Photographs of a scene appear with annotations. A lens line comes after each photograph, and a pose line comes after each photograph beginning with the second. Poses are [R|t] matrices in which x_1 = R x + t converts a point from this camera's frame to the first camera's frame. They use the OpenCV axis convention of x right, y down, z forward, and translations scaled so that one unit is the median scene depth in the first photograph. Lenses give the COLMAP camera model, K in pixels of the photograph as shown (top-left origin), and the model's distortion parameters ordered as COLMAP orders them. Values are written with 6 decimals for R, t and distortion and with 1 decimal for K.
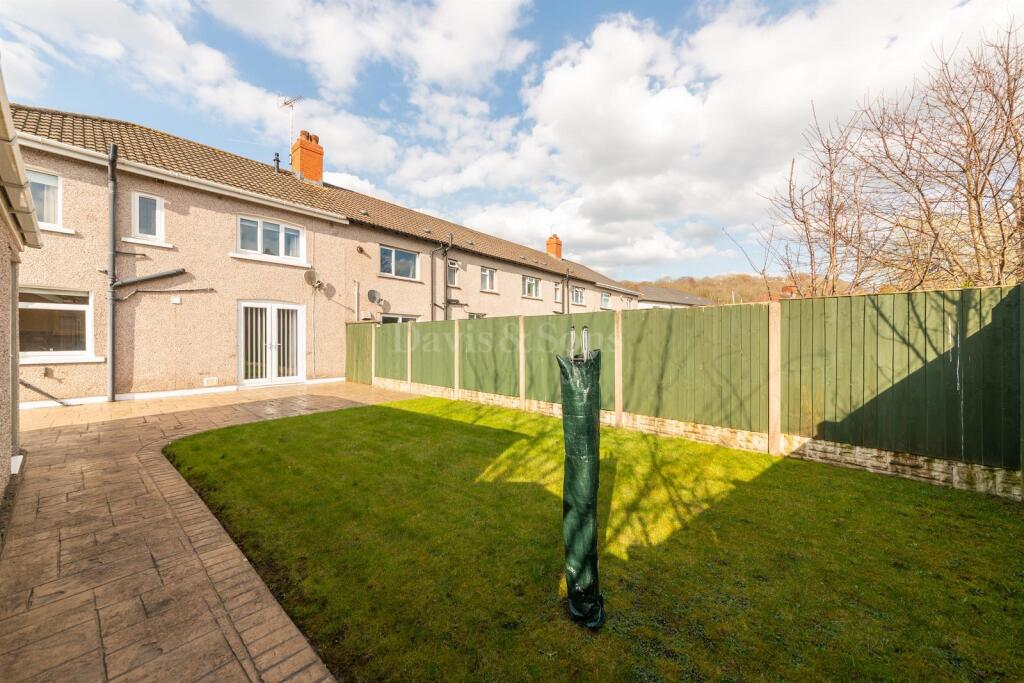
lens RADIAL K [[363.4, 0, 513.0], [0, 363.4, 338.9], [0, 0, 1]] dist [-0.001612, 0.000364]
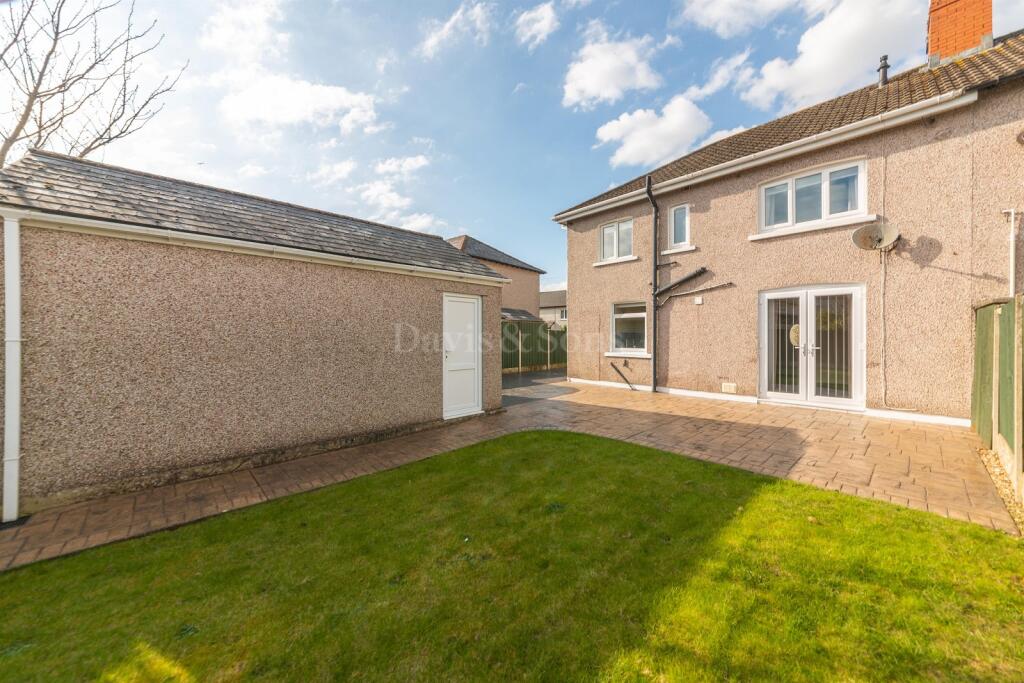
lens RADIAL K [[363.4, 0, 513.0], [0, 363.4, 338.9], [0, 0, 1]] dist [-0.001612, 0.000364]
pose [[-0.117401, 0.005117, -0.993071, 0.119427], [-0.001076, 0.999985, 0.005280, -0.006357], [0.993084, 0.001689, -0.117394, 0.593252]]
